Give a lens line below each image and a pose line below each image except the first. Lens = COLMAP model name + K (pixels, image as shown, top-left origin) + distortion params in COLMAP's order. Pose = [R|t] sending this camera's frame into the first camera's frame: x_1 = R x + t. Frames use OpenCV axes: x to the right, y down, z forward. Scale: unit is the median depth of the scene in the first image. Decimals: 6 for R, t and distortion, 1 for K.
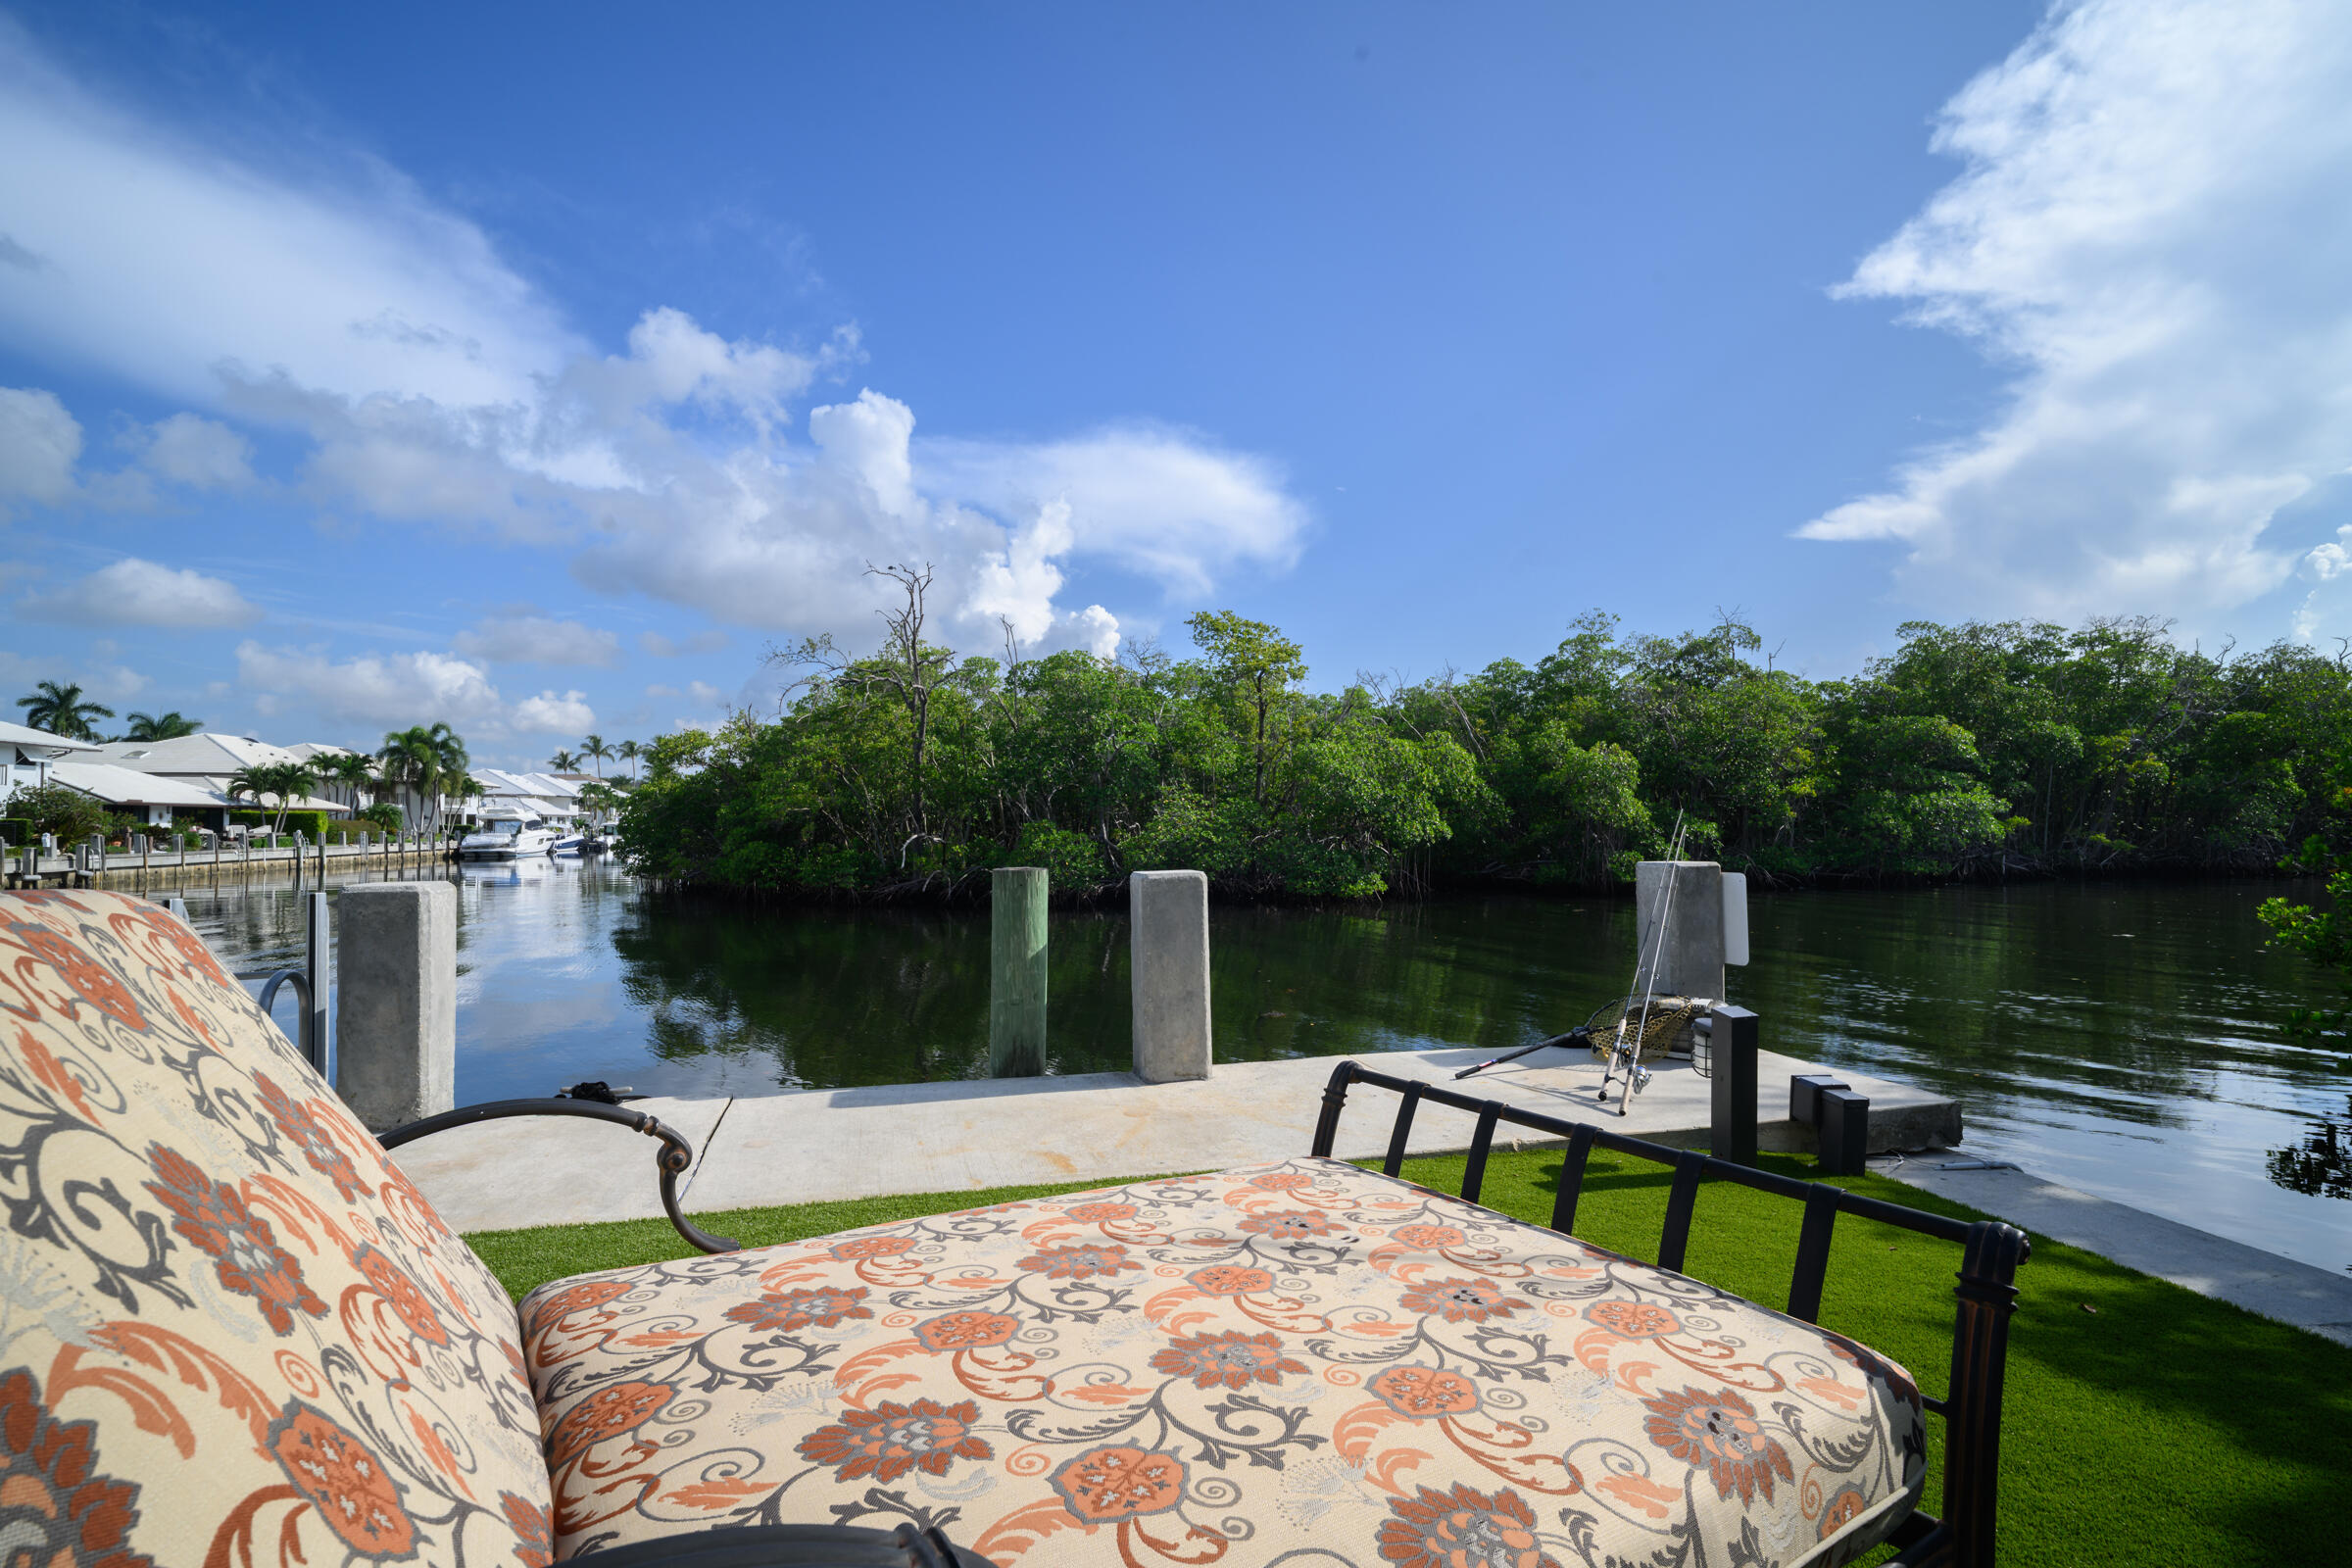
lens RADIAL K [[1101.3, 0, 1194.7], [0, 1101.3, 794.5], [0, 0, 1]] dist [0.019628, -0.007369]
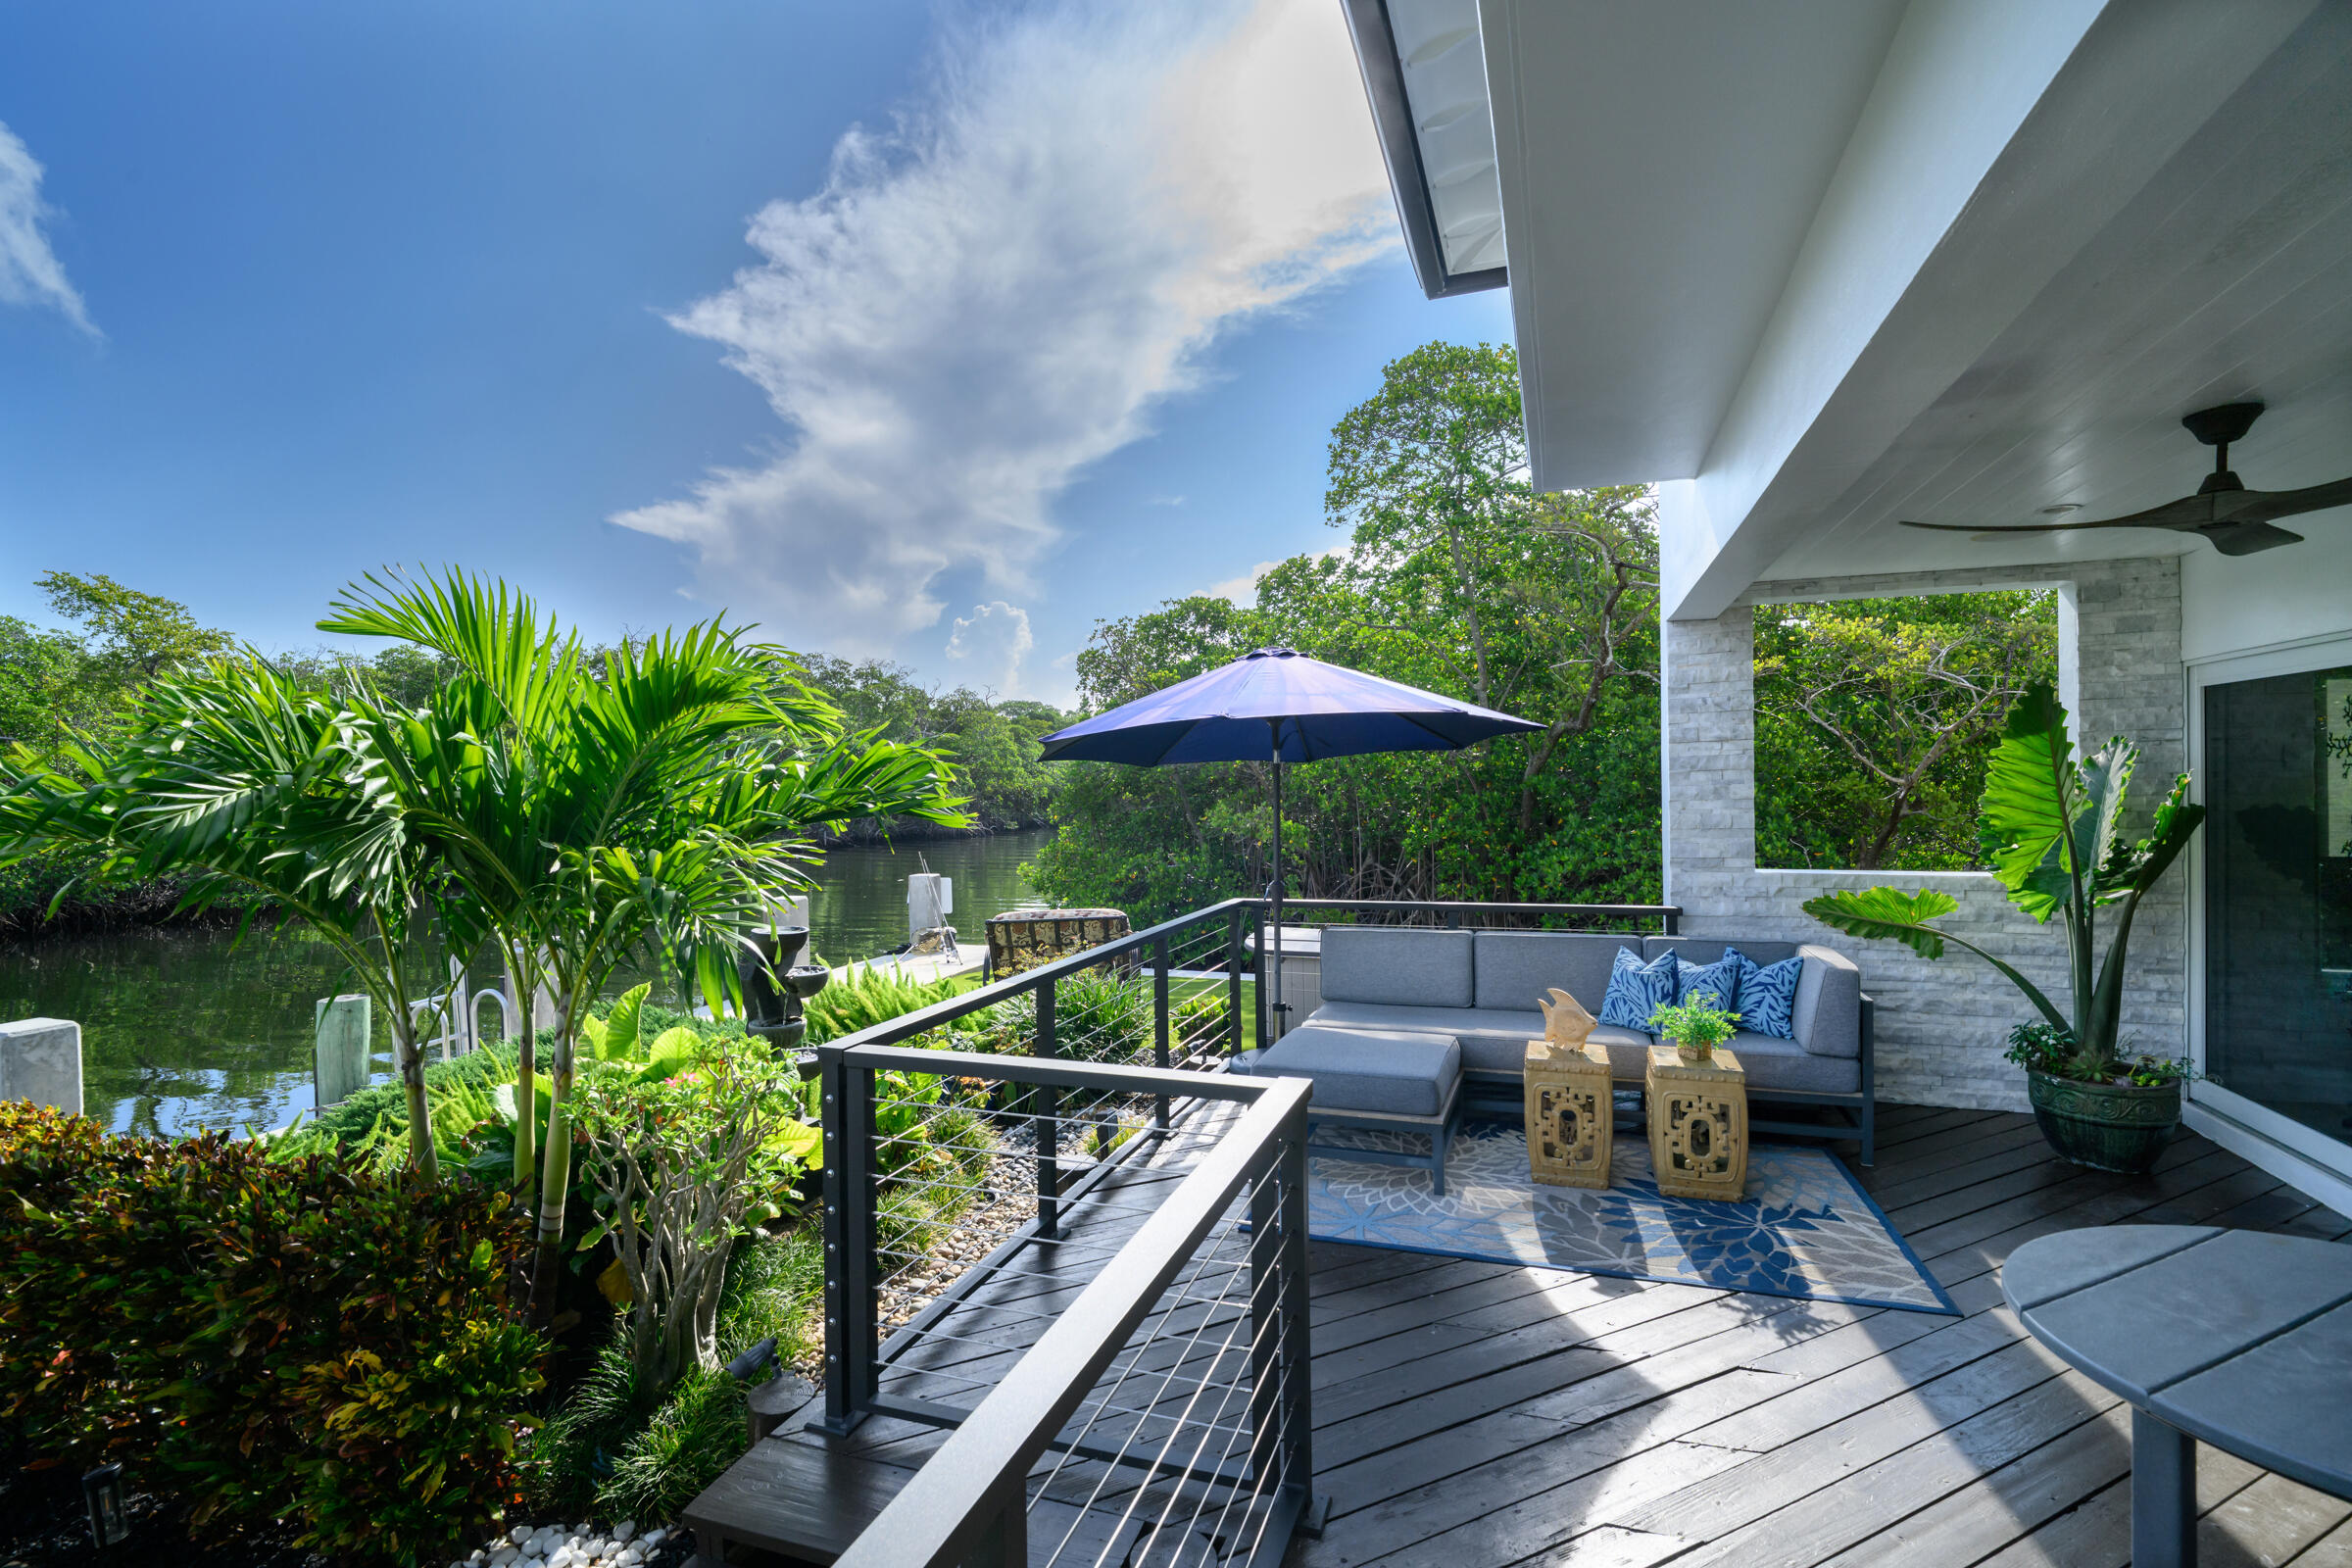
lens RADIAL K [[1101.3, 0, 1189.4], [0, 1101.3, 791.8], [0, 0, 1]] dist [0.019628, -0.007369]
pose [[0.535371, -0.004928, 0.844603, -0.193997], [-0.017237, 0.999711, 0.016759, -0.025545], [-0.844441, -0.023531, 0.535131, -0.120510]]
